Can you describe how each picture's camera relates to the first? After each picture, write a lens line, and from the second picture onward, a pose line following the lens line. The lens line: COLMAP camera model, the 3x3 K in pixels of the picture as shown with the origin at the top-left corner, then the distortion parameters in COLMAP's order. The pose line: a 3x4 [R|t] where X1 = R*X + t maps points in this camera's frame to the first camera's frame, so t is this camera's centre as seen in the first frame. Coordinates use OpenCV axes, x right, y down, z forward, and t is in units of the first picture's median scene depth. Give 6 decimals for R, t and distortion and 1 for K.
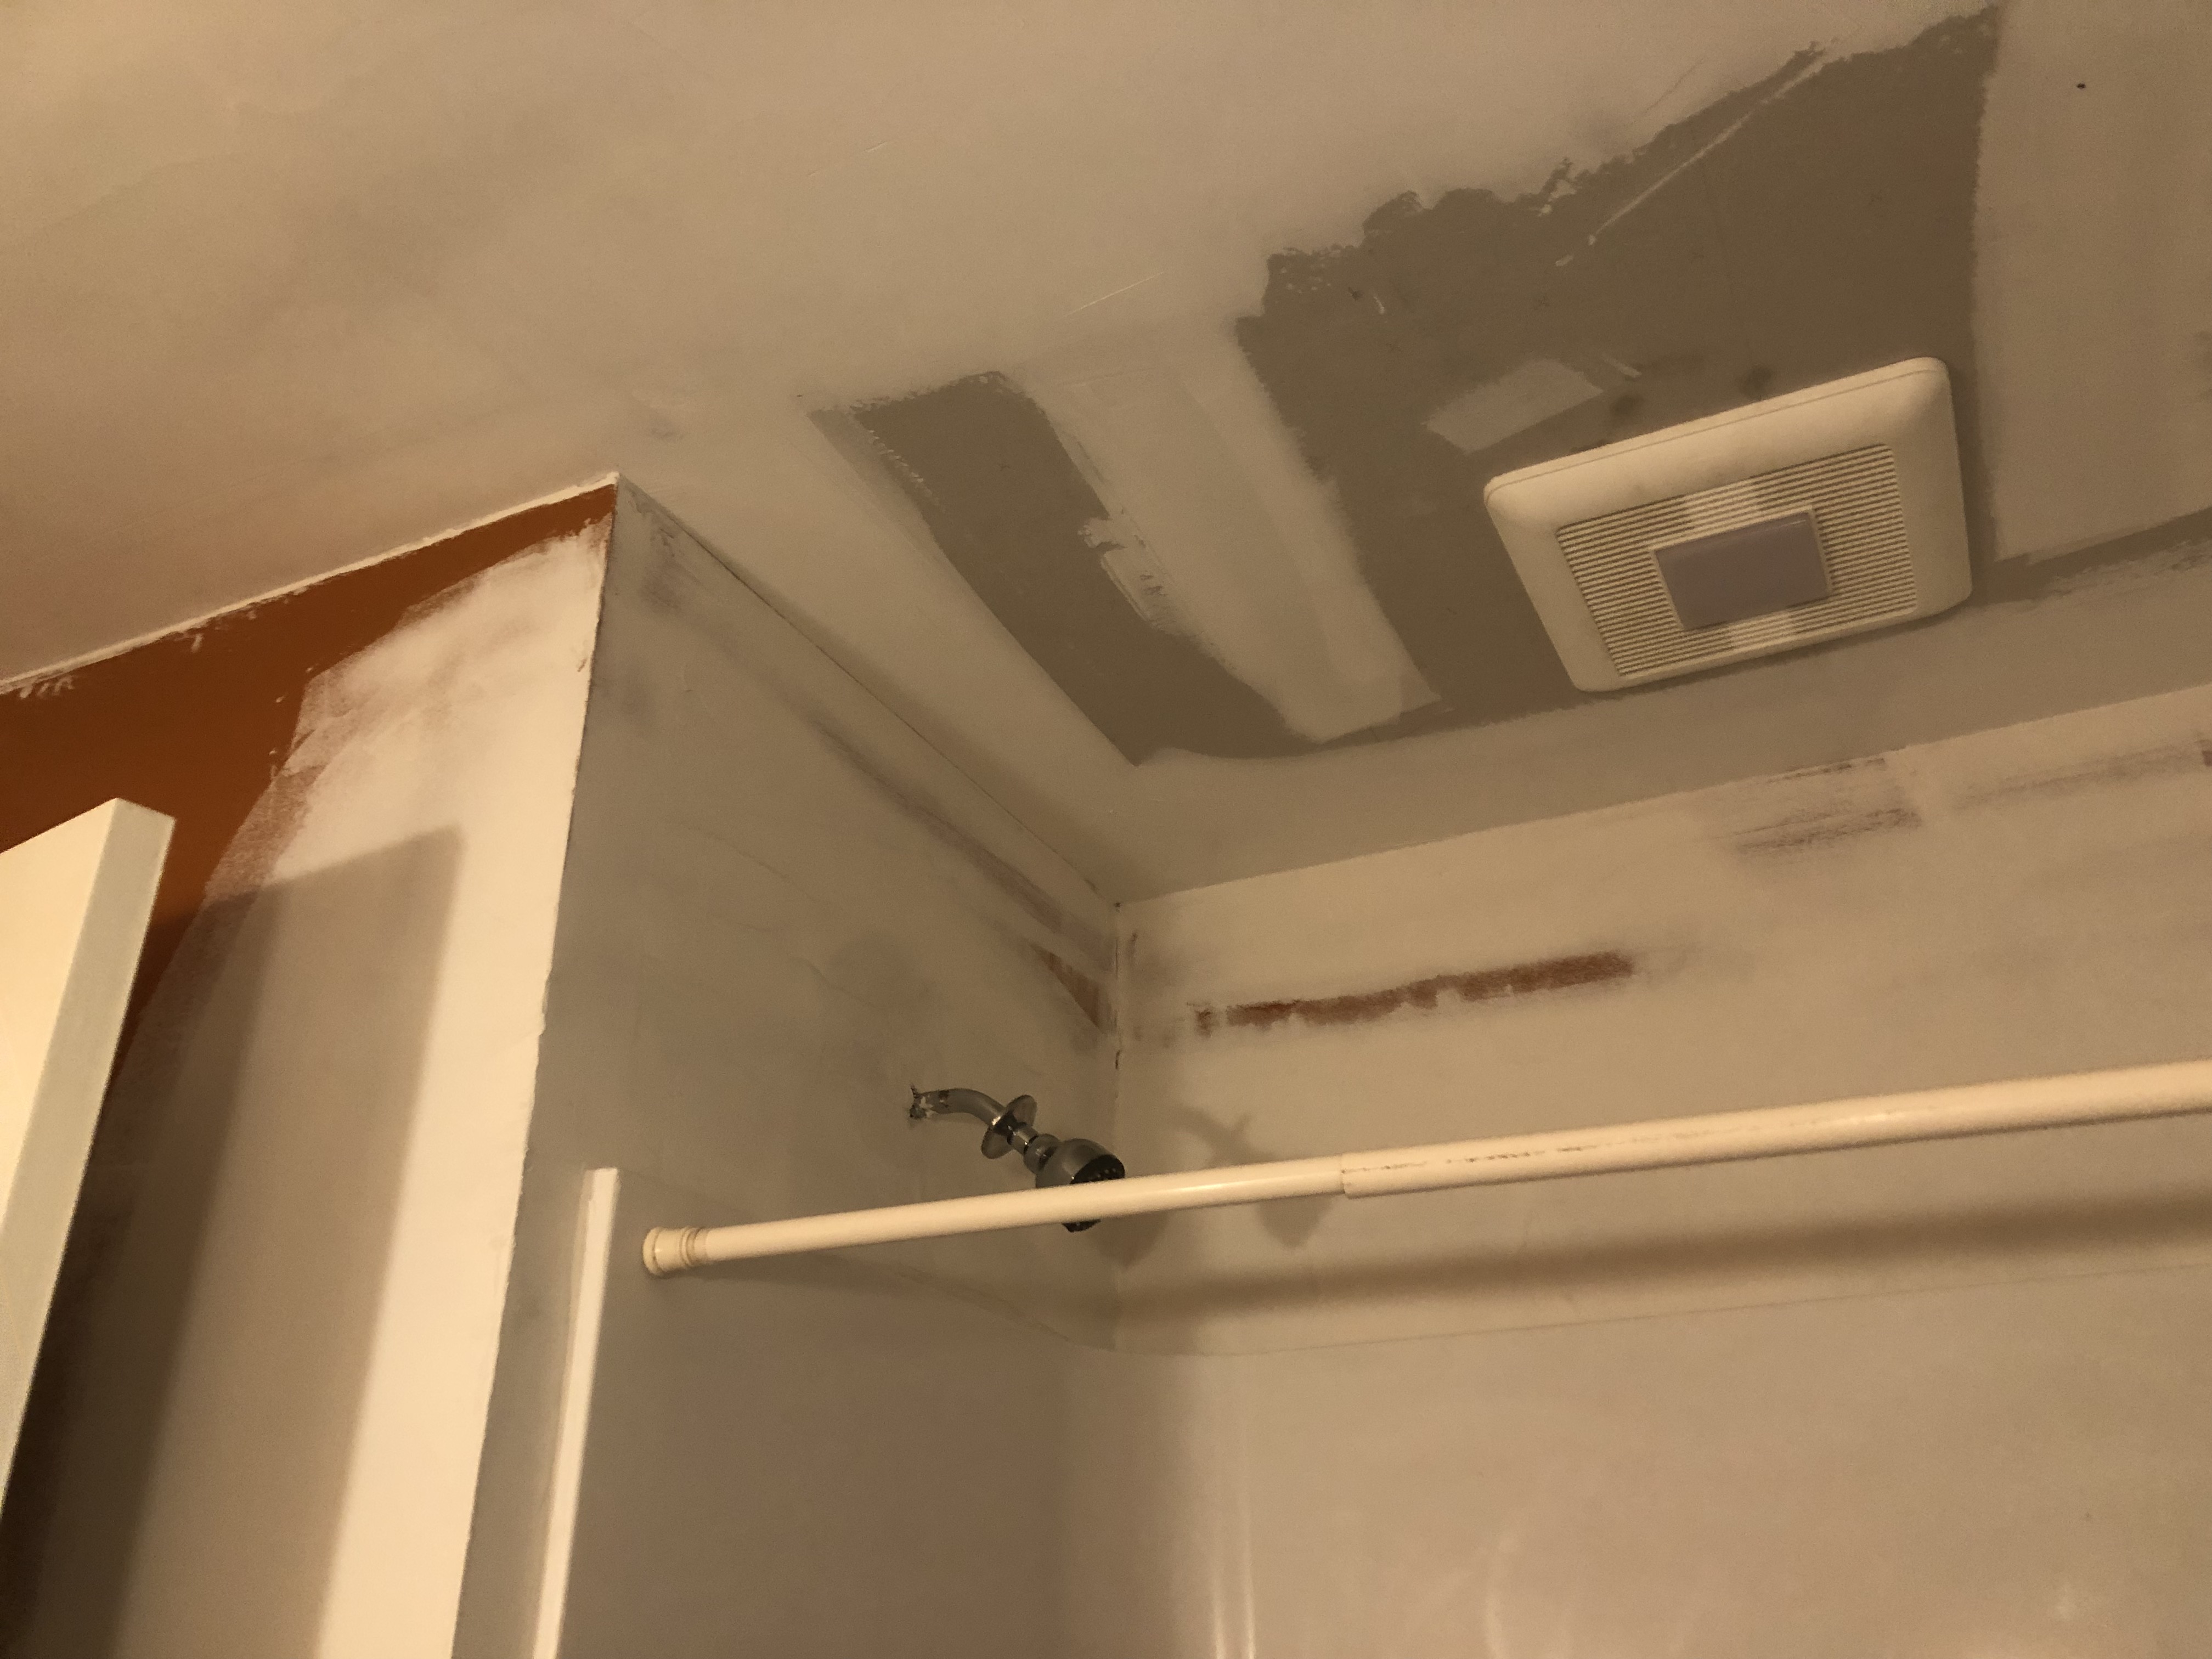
lens RADIAL K [[1814.4, 0, 1091.9], [0, 1814.4, 840.4], [0, 0, 1]] dist [0.060821, -0.075854]
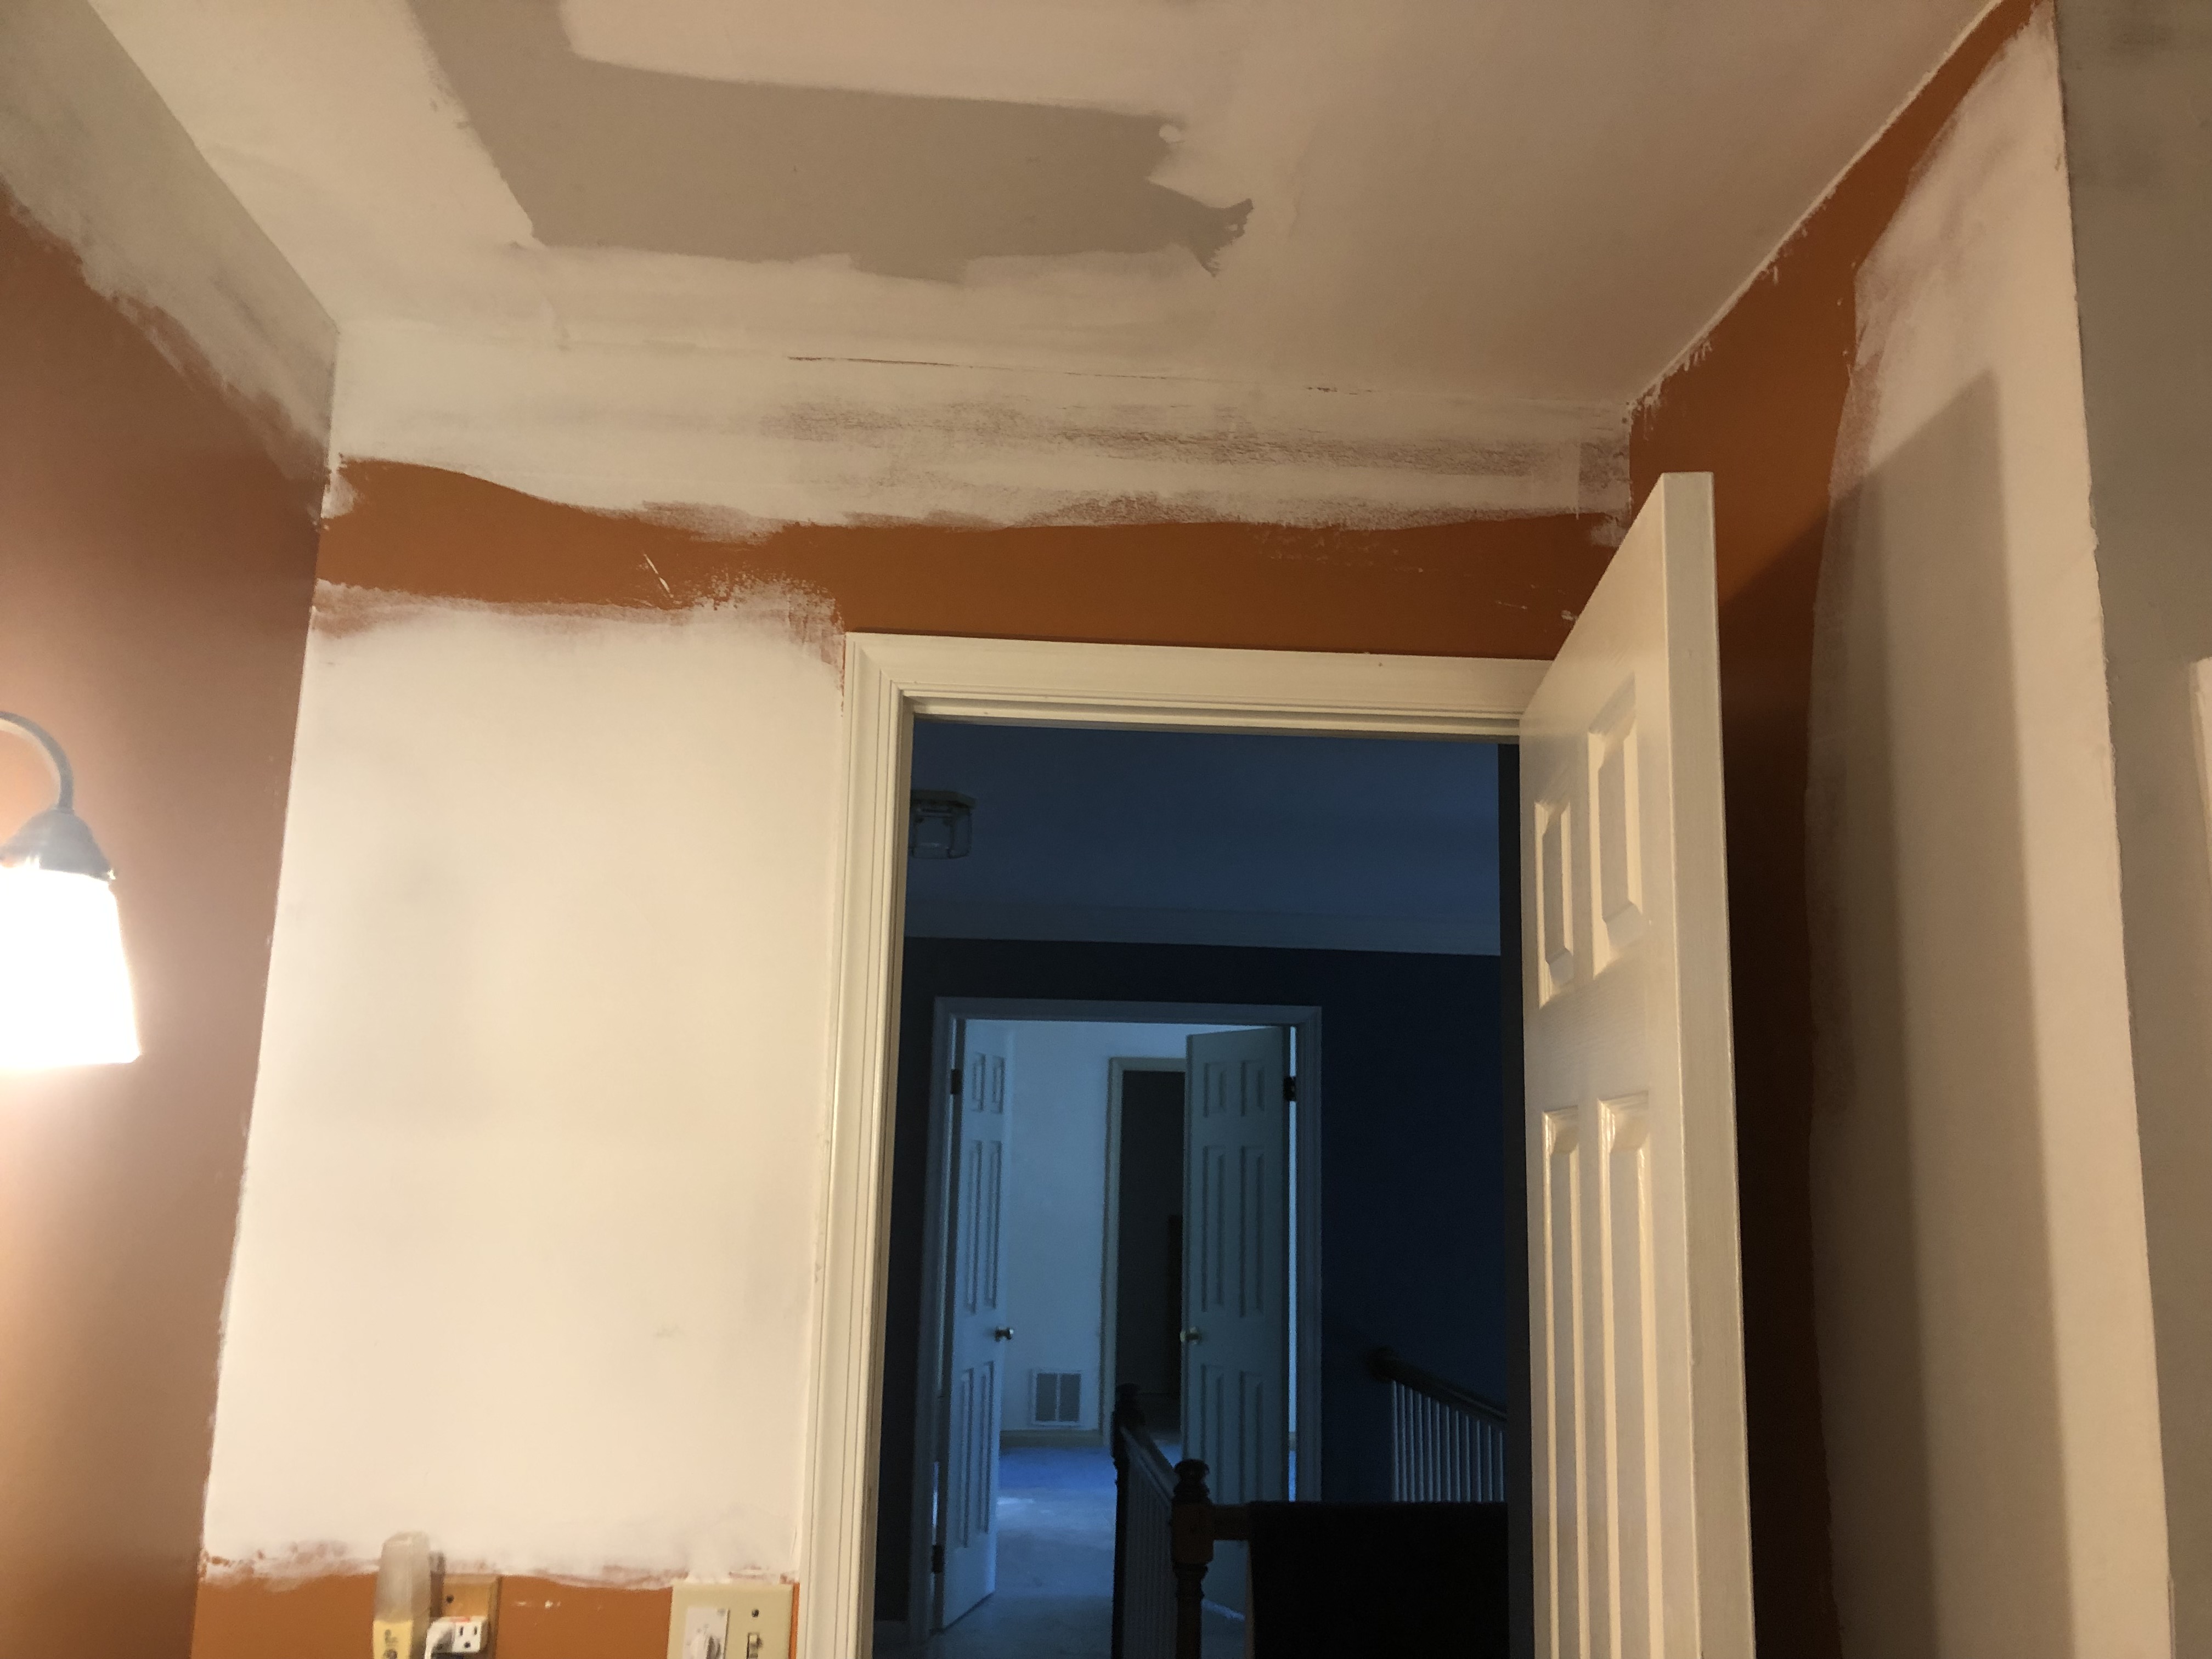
lens RADIAL K [[1814.4, 0, 1109.9], [0, 1814.4, 832.2], [0, 0, 1]] dist [0.060821, -0.075854]
pose [[0.506285, -0.139668, -0.850981, 0.226417], [0.357043, 0.932196, 0.059424, -0.002968], [0.784981, -0.333922, 0.521825, -0.013816]]
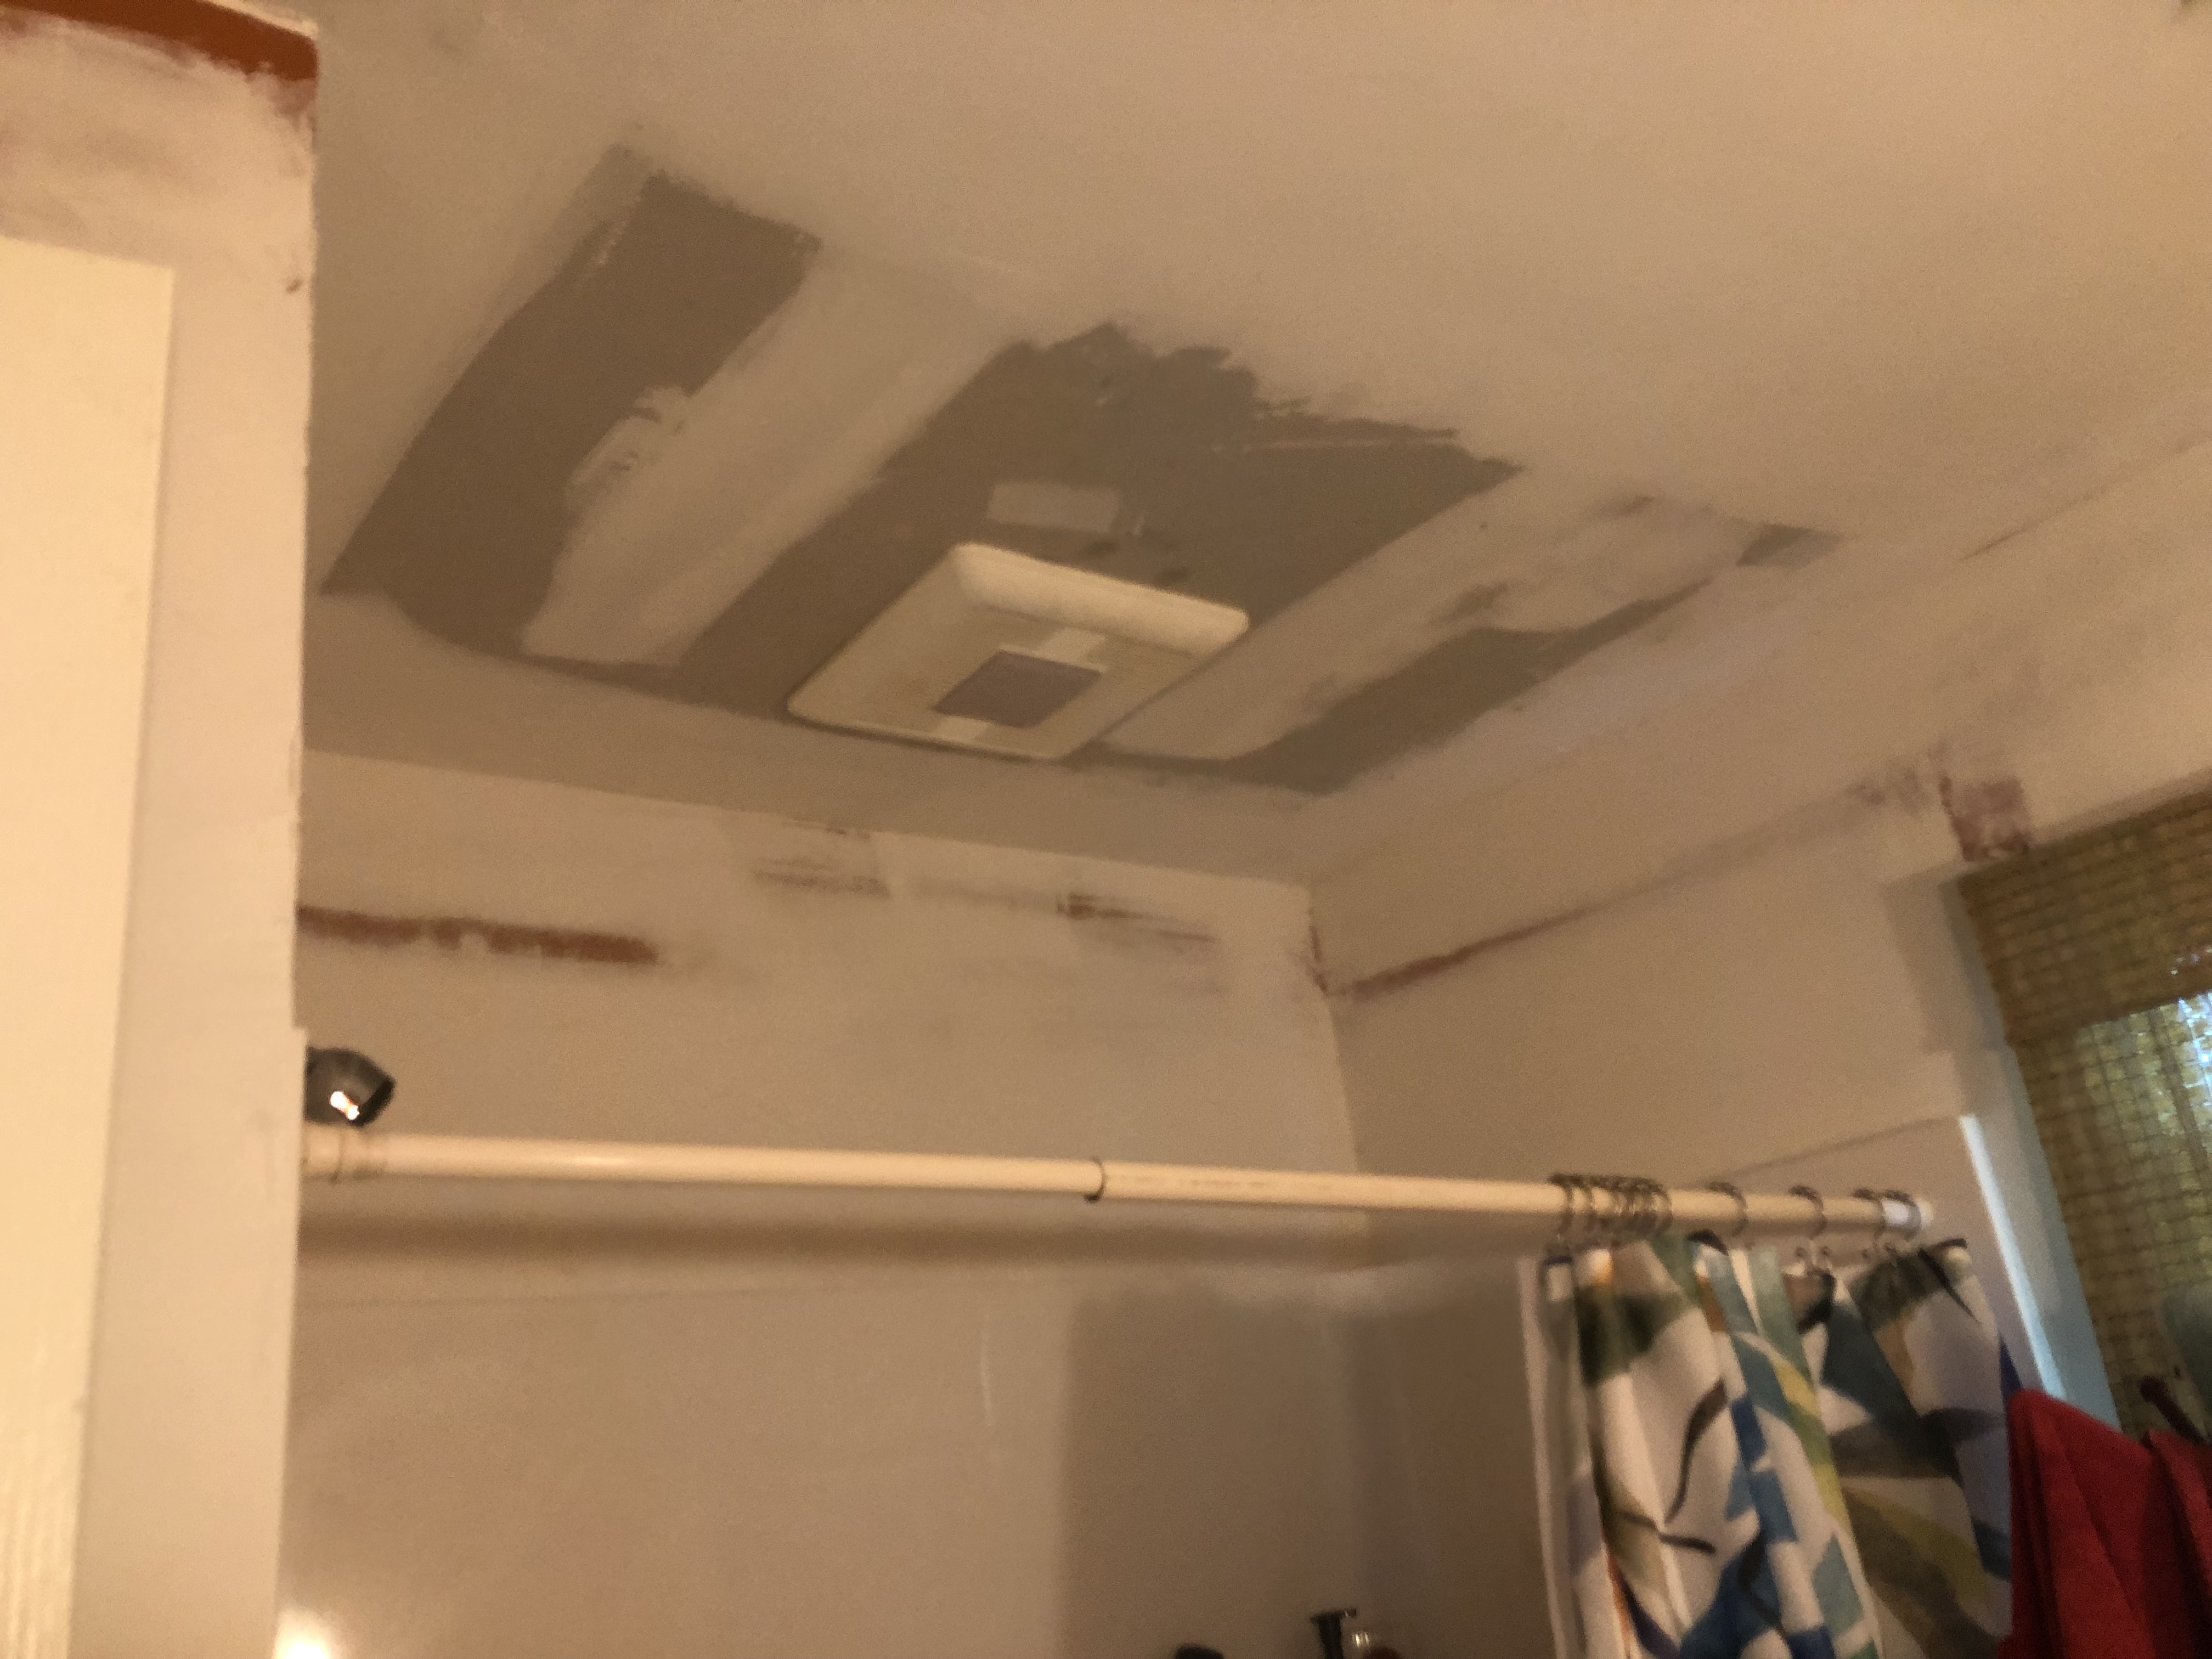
lens RADIAL K [[1814.4, 0, 1092.0], [0, 1814.4, 812.2], [0, 0, 1]] dist [0.060821, -0.075854]
pose [[0.474912, 0.280003, 0.834301, -0.608607], [-0.288425, 0.945193, -0.153039, 0.100236], [-0.831426, -0.167954, 0.529643, 0.332679]]
